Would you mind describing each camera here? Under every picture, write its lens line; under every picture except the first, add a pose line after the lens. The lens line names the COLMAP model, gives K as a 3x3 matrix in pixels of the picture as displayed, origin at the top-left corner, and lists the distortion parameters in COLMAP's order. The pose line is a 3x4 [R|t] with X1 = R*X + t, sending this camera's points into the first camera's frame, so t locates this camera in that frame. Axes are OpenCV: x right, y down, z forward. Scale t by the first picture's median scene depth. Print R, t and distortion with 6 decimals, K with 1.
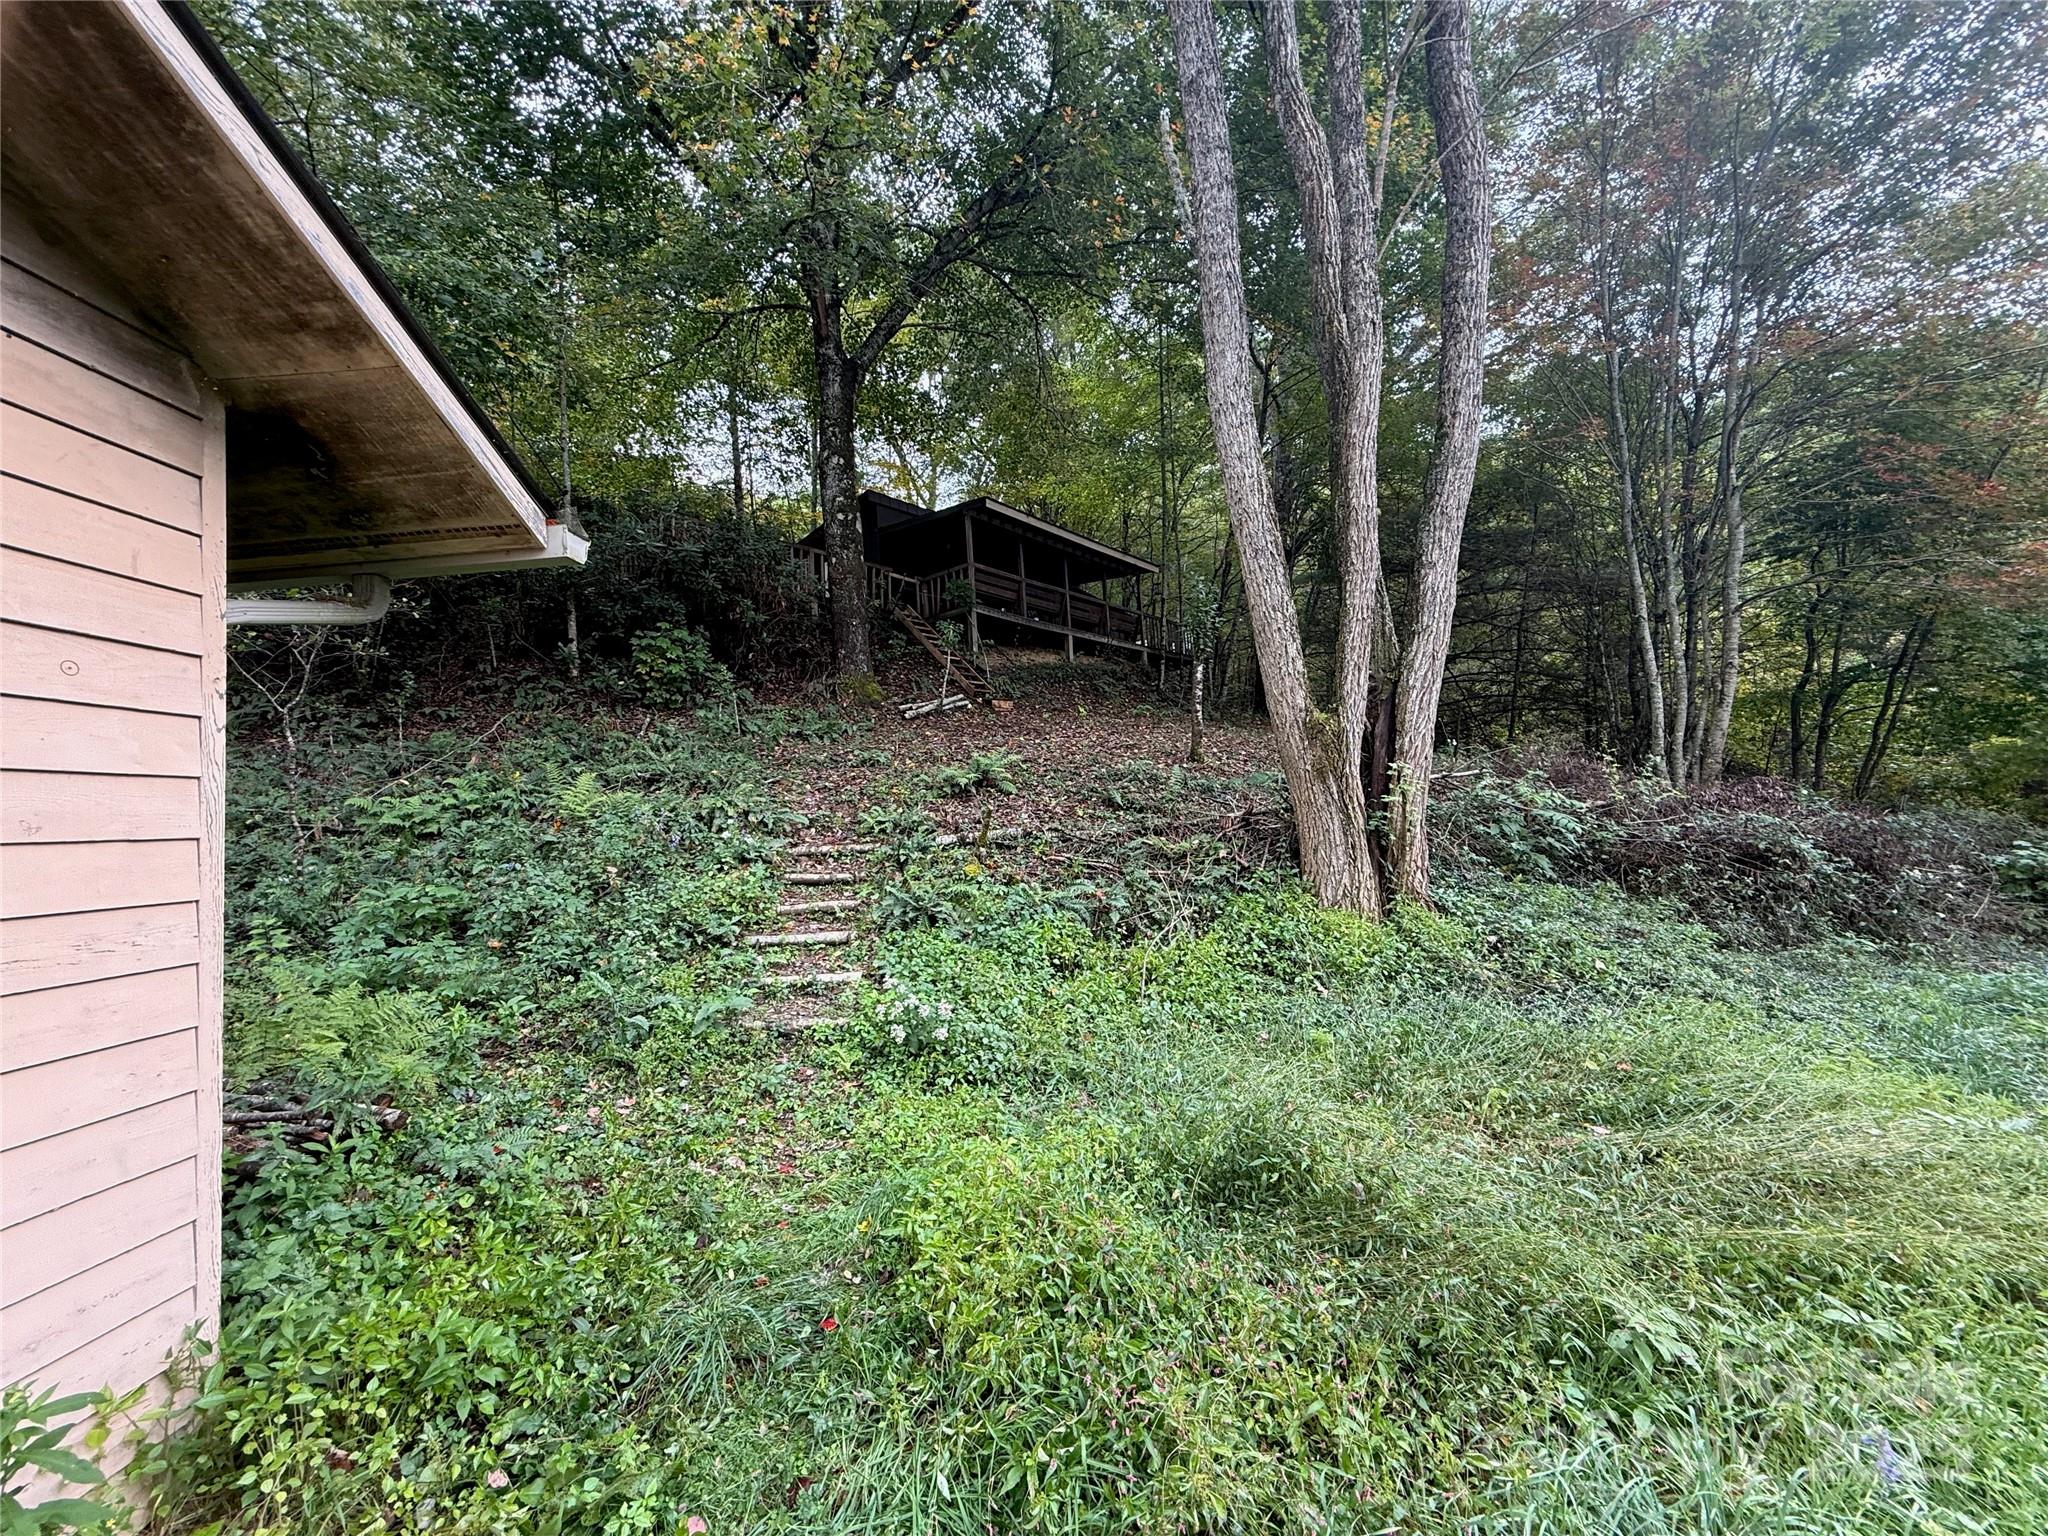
lens RADIAL K [[811.1, 0, 1025.7], [0, 811.1, 760.4], [0, 0, 1]] dist [0.000517, 0.000197]
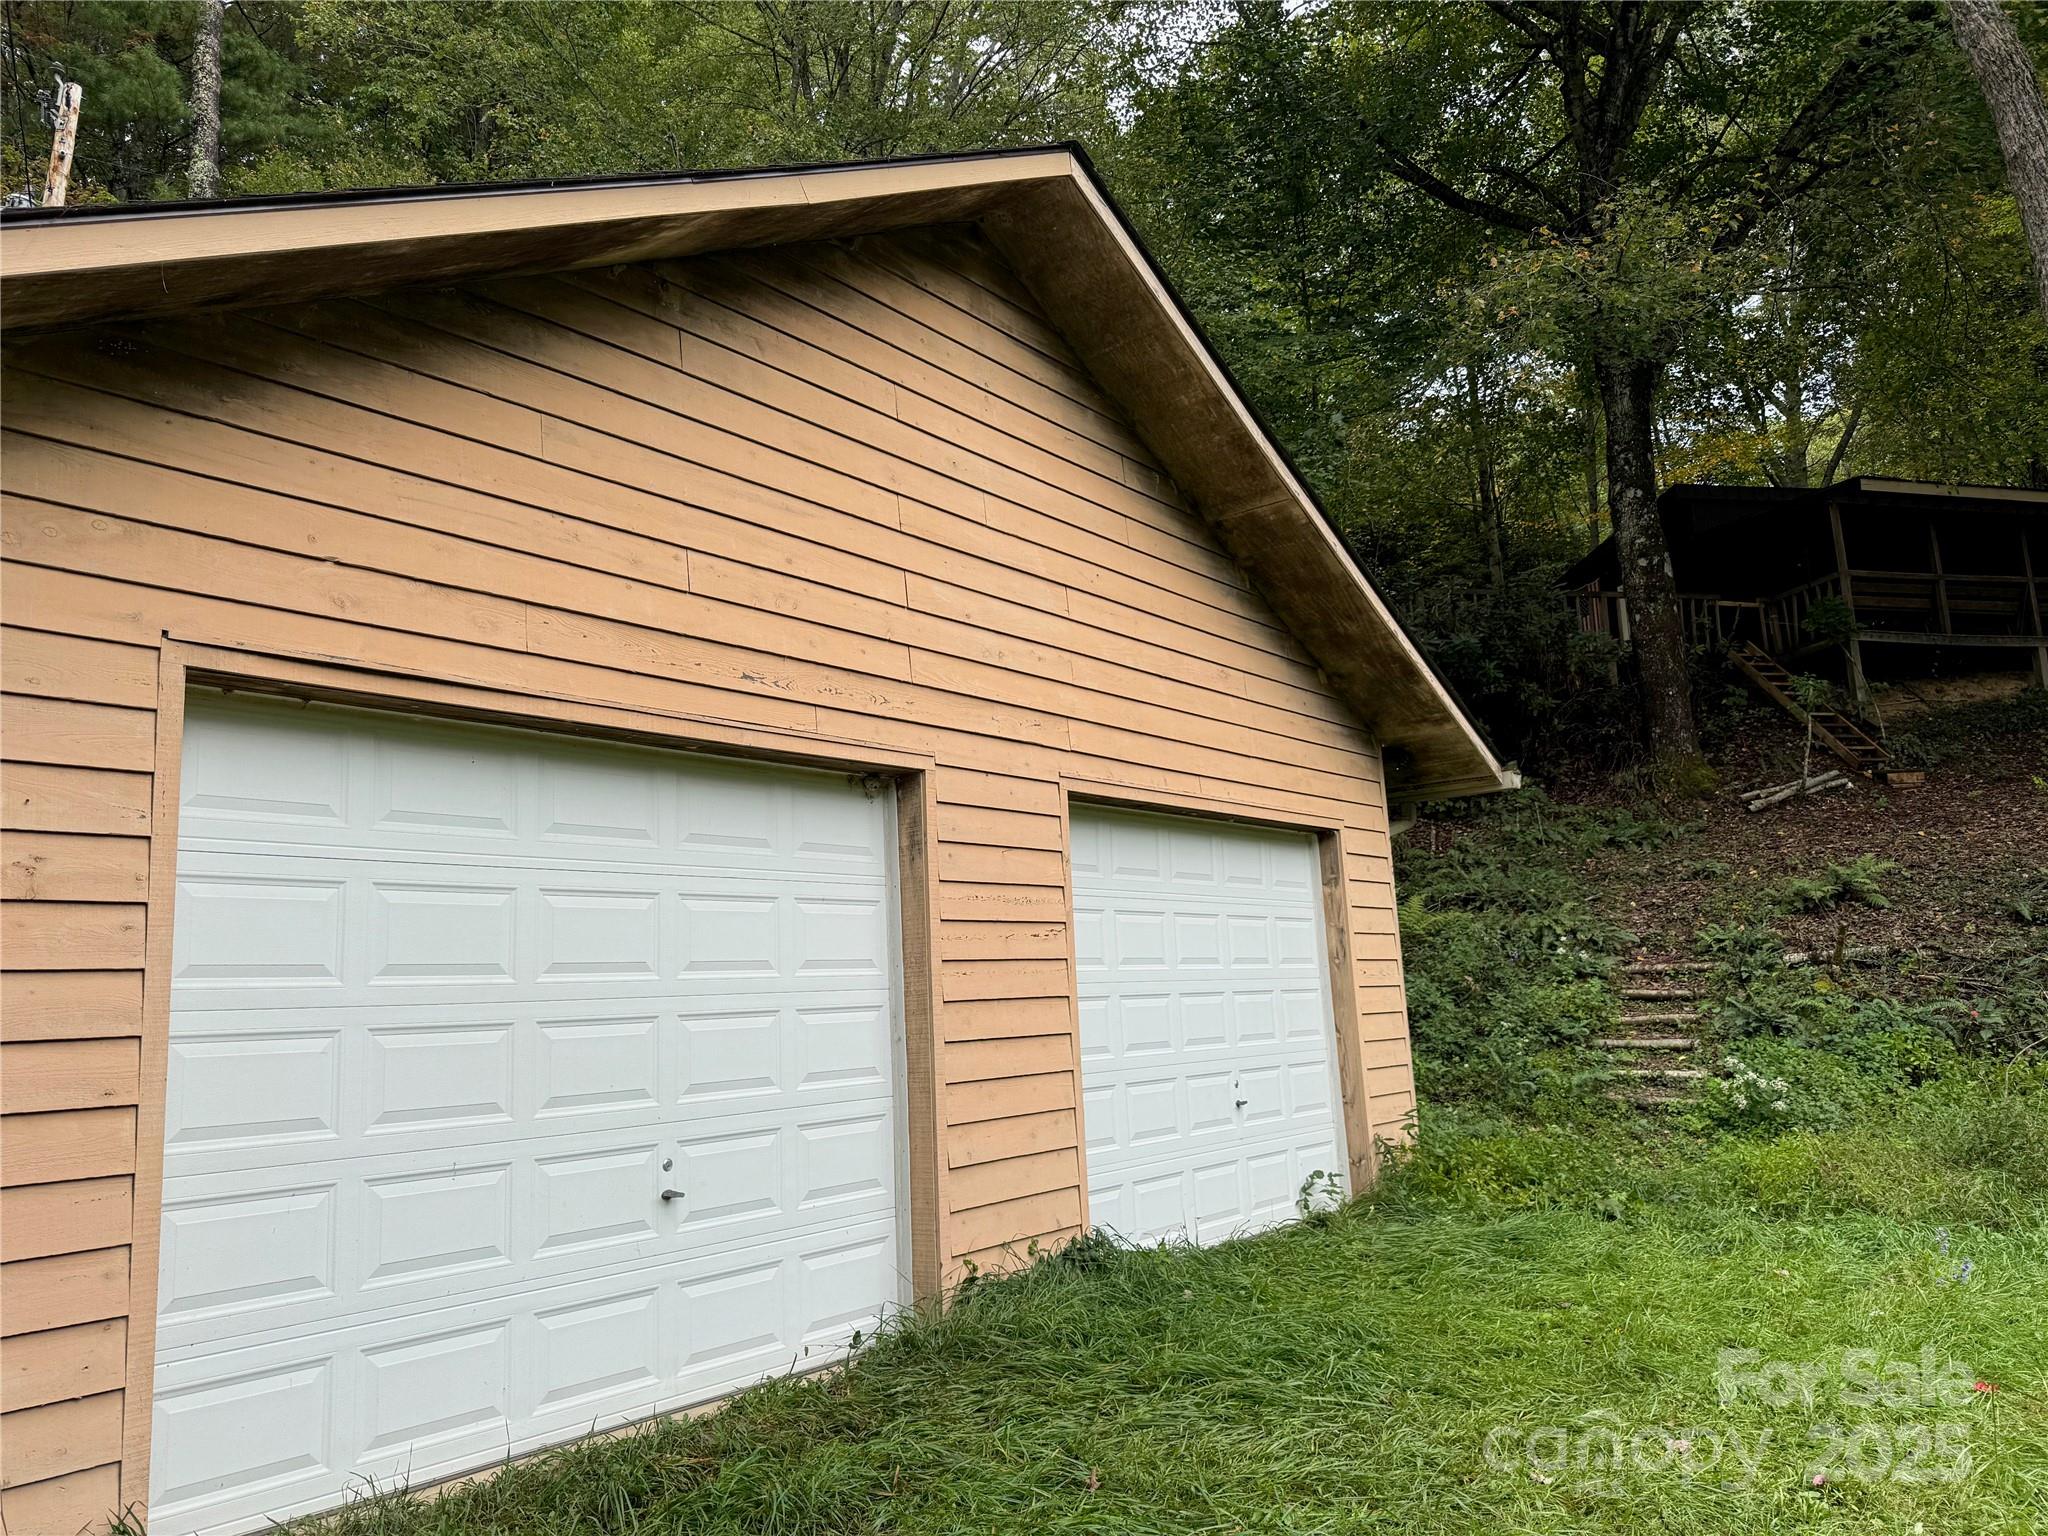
lens RADIAL K [[1458.7, 0, 1024.0], [0, 1458.7, 768.0], [0, 0, 1]] dist [0.053488, -0.081068]
pose [[0.809195, -0.073312, -0.582948, 0.183399], [0.040395, 0.996779, -0.069283, -0.039247], [0.586150, 0.032515, 0.809550, -0.891386]]
